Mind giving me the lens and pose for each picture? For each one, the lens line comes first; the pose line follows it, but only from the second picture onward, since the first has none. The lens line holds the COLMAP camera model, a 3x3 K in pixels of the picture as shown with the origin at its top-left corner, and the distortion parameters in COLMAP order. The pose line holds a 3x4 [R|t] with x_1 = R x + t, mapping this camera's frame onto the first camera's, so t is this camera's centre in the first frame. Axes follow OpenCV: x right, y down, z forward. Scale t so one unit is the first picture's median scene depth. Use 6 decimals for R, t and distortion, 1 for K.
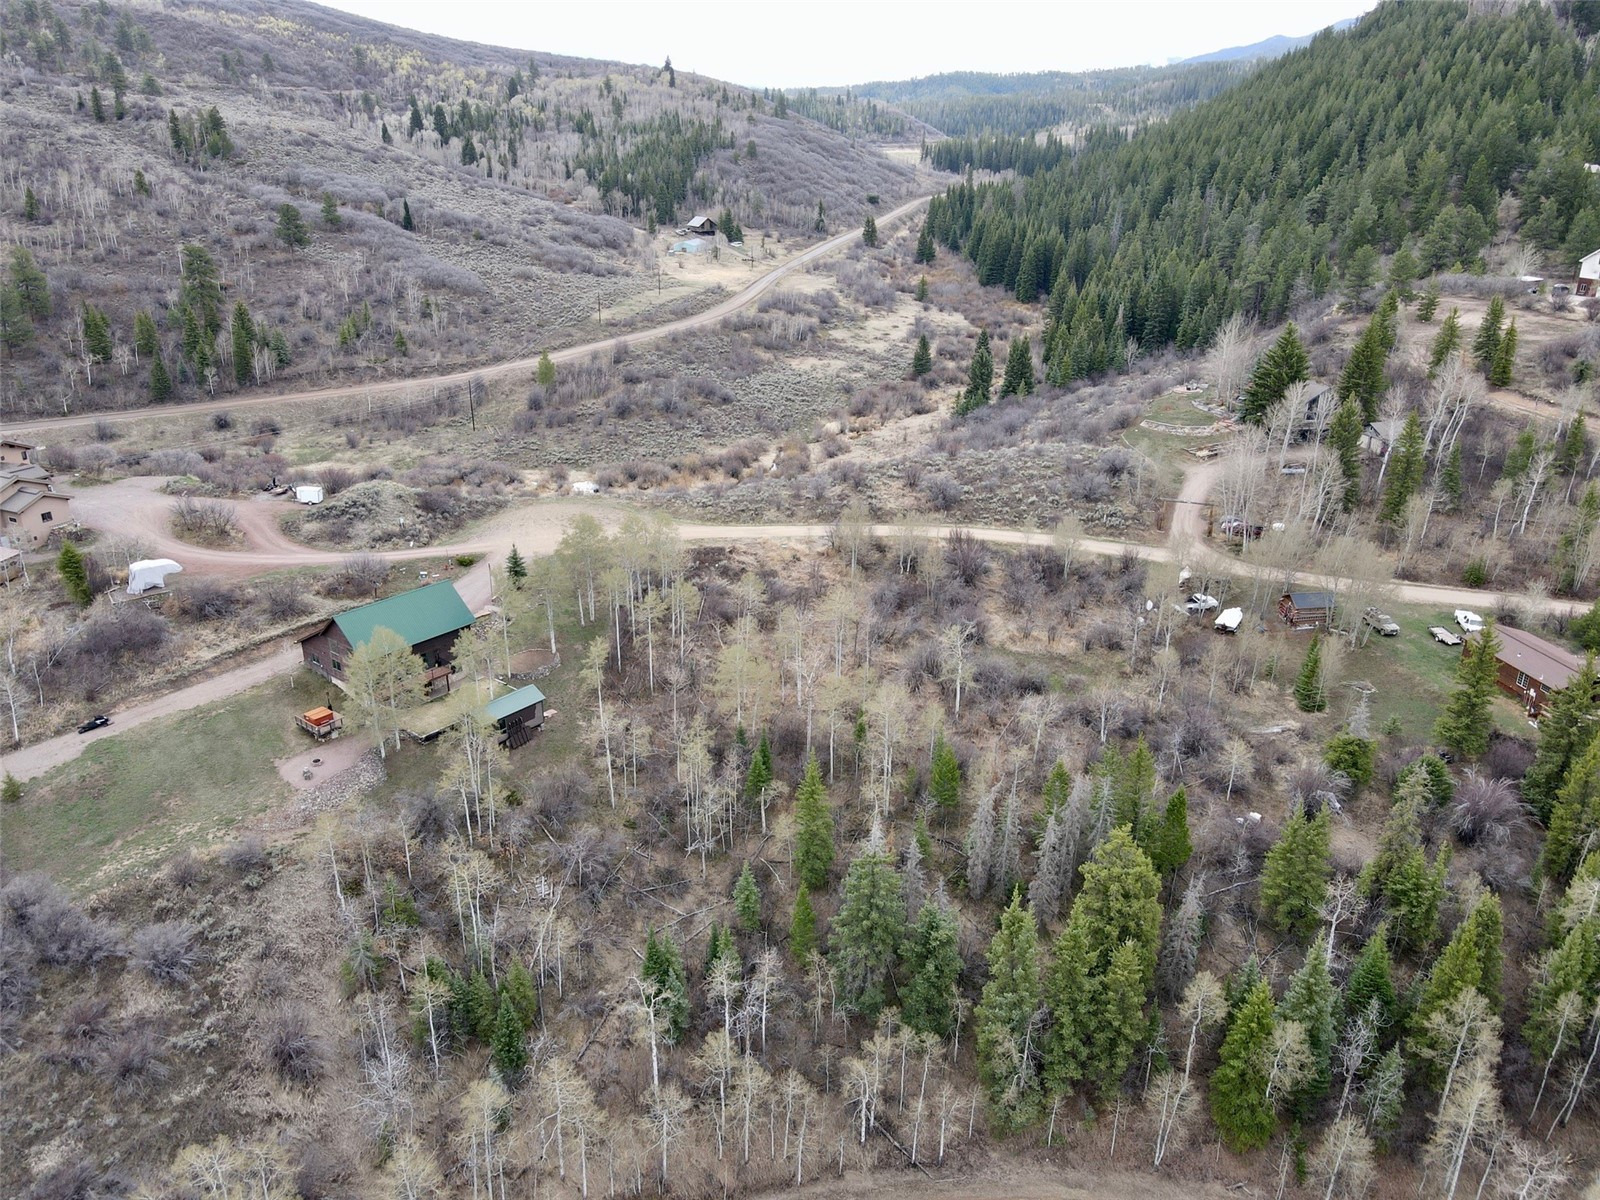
lens RADIAL K [[1186.4, 0, 796.8], [0, 1186.4, 601.7], [0, 0, 1]] dist [0.006735, 0.016054]
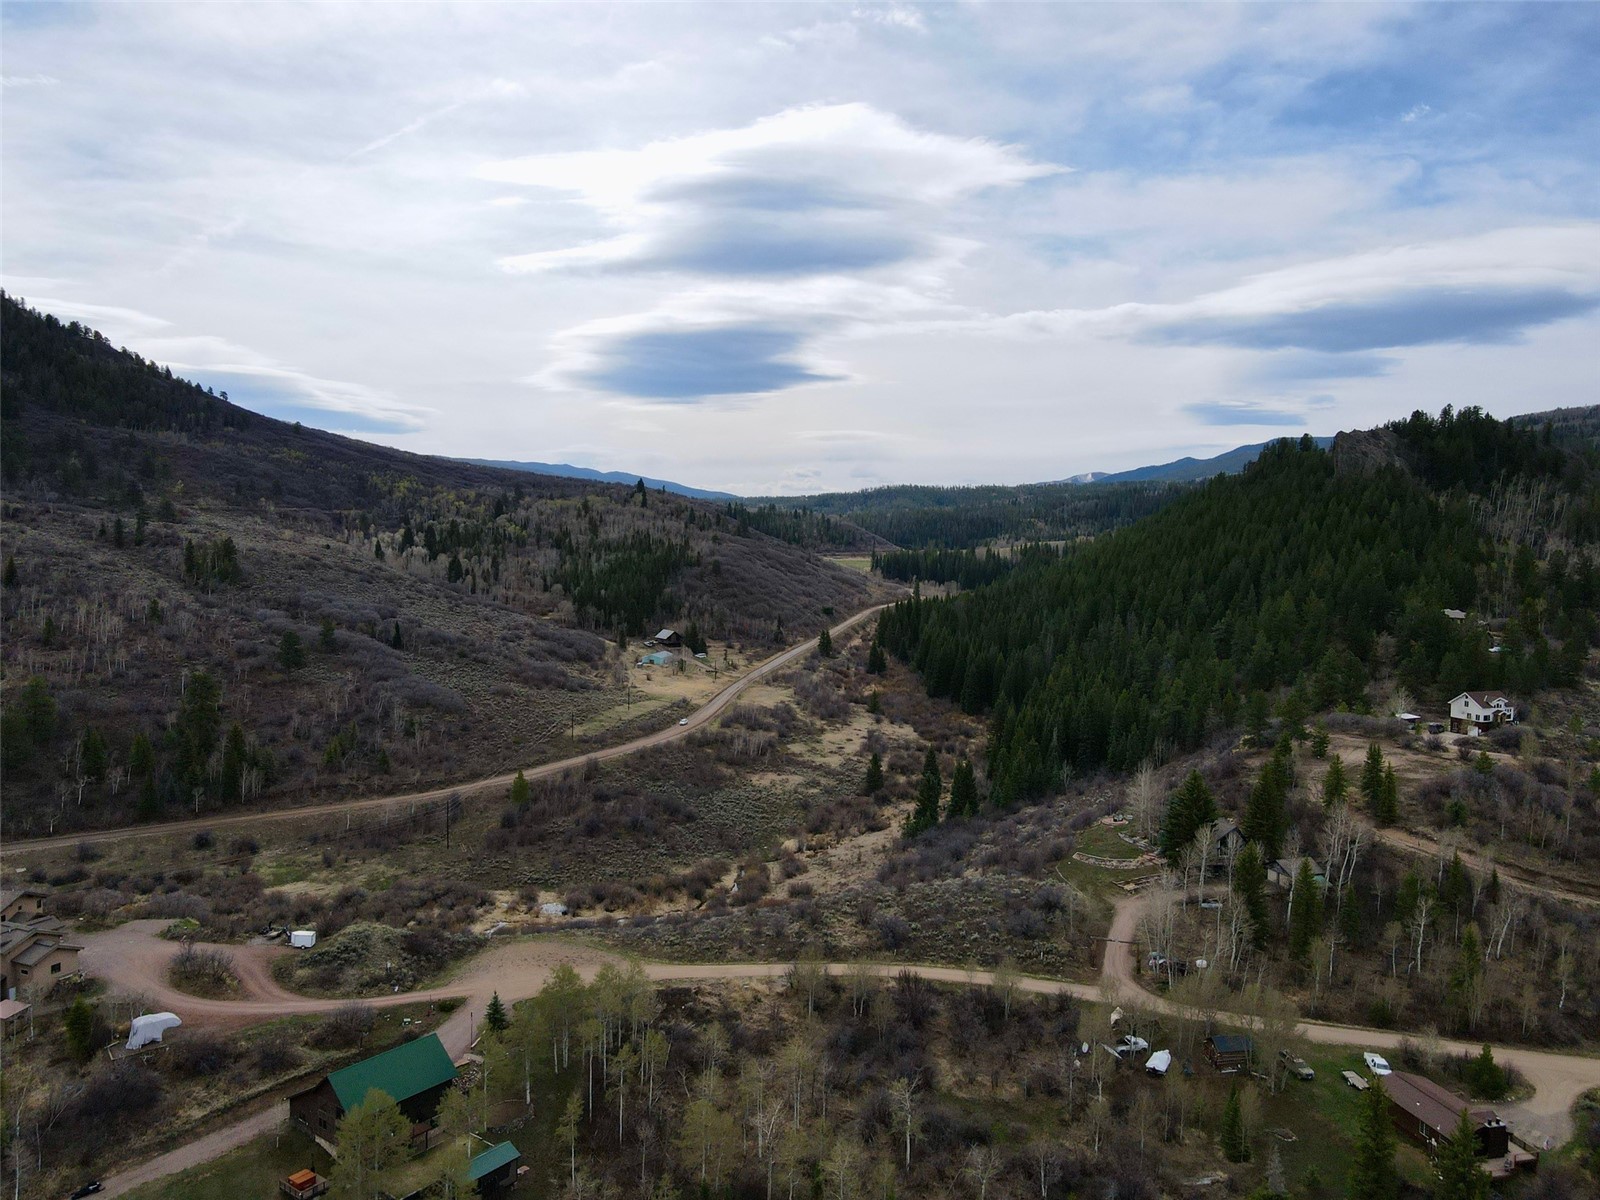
lens RADIAL K [[1186.4, 0, 798.3], [0, 1186.4, 591.6], [0, 0, 1]] dist [0.006735, 0.016054]
pose [[0.999360, 0.006868, 0.035118, -0.003384], [0.004744, 0.947314, -0.320270, -0.040319], [-0.035468, 0.320231, 0.946675, -0.130123]]
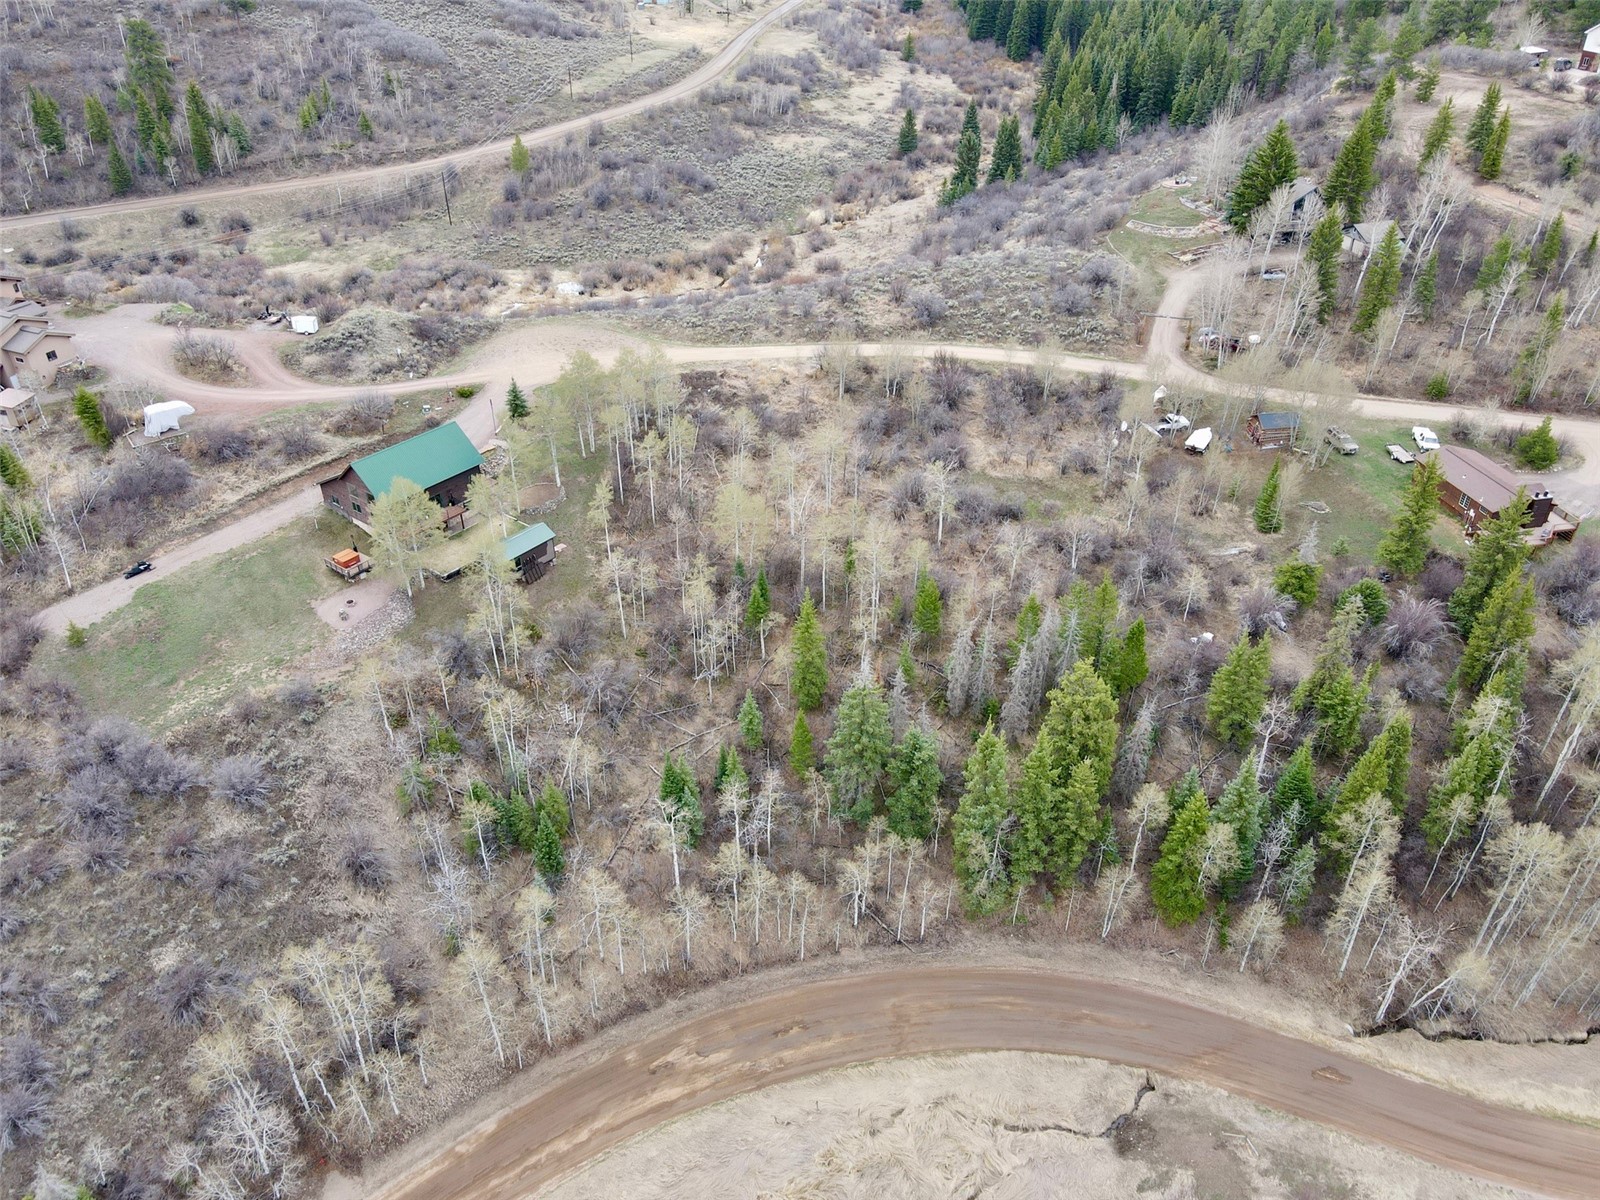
lens RADIAL K [[1186.4, 0, 797.4], [0, 1186.4, 604.5], [0, 0, 1]] dist [0.006735, 0.016054]
pose [[0.999770, -0.018046, 0.011555, -0.005515], [0.015390, 0.979931, 0.198741, -0.050092], [-0.014910, -0.198518, 0.979984, -0.047960]]
